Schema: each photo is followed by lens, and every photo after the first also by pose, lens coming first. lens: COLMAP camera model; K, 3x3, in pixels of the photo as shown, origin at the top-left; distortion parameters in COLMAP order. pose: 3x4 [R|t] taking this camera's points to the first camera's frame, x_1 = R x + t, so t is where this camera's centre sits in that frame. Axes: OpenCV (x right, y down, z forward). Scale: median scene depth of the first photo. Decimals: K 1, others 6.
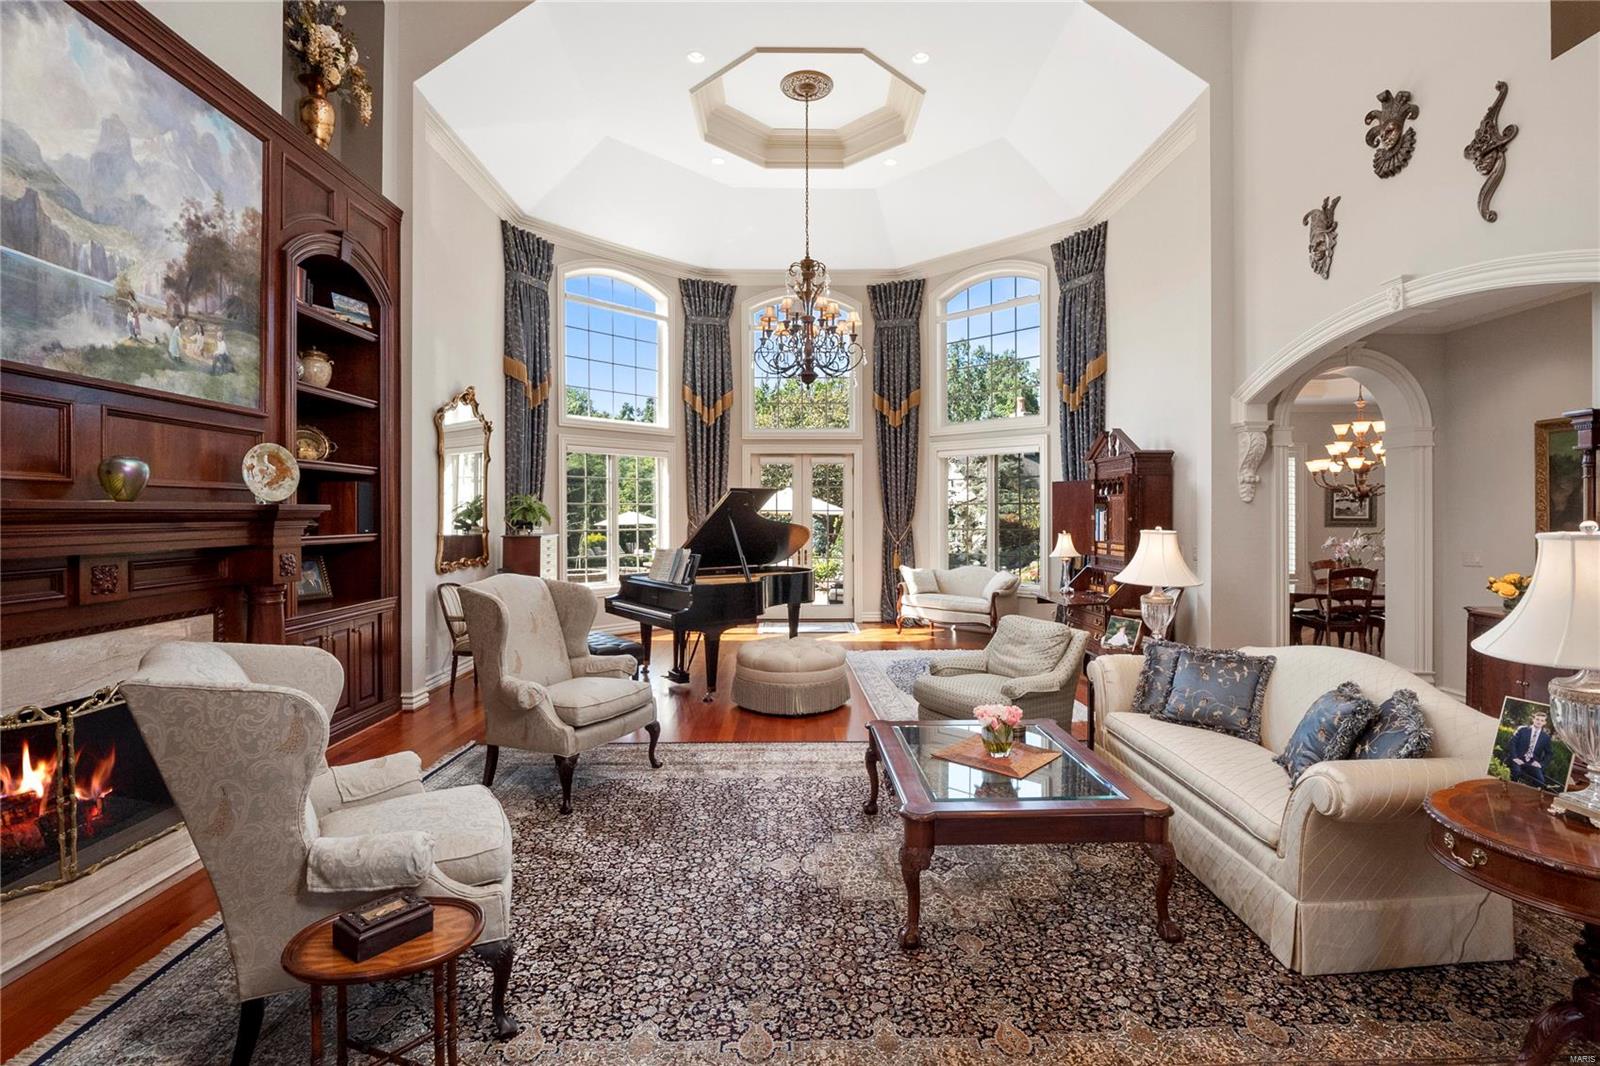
lens RADIAL K [[754.8, 0, 802.6], [0, 754.8, 526.2], [0, 0, 1]] dist [0.000126, -0.000048]
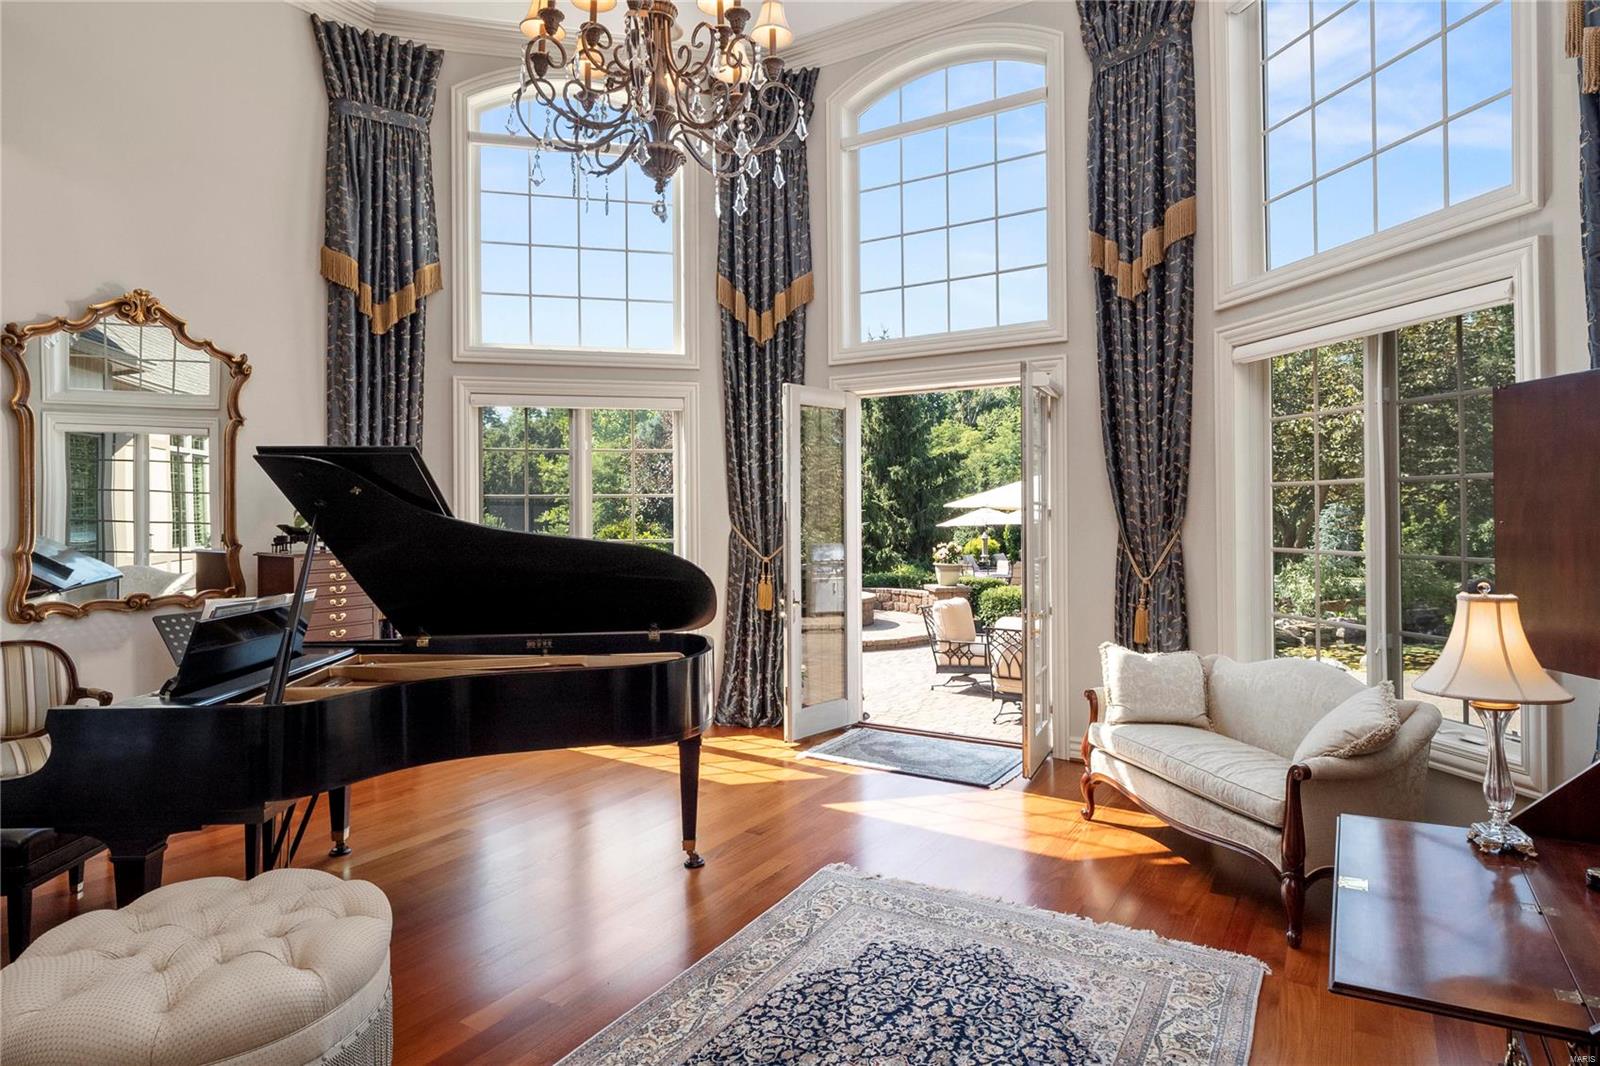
lens RADIAL K [[898.8, 0, 798.9], [0, 898.8, 522.2], [0, 0, 1]] dist [-0.007642, -0.000639]
pose [[0.835038, 0.003039, -0.550184, 0.242089], [-0.006051, 0.999975, -0.003661, -0.006932], [0.550159, 0.006387, 0.835036, 0.491809]]
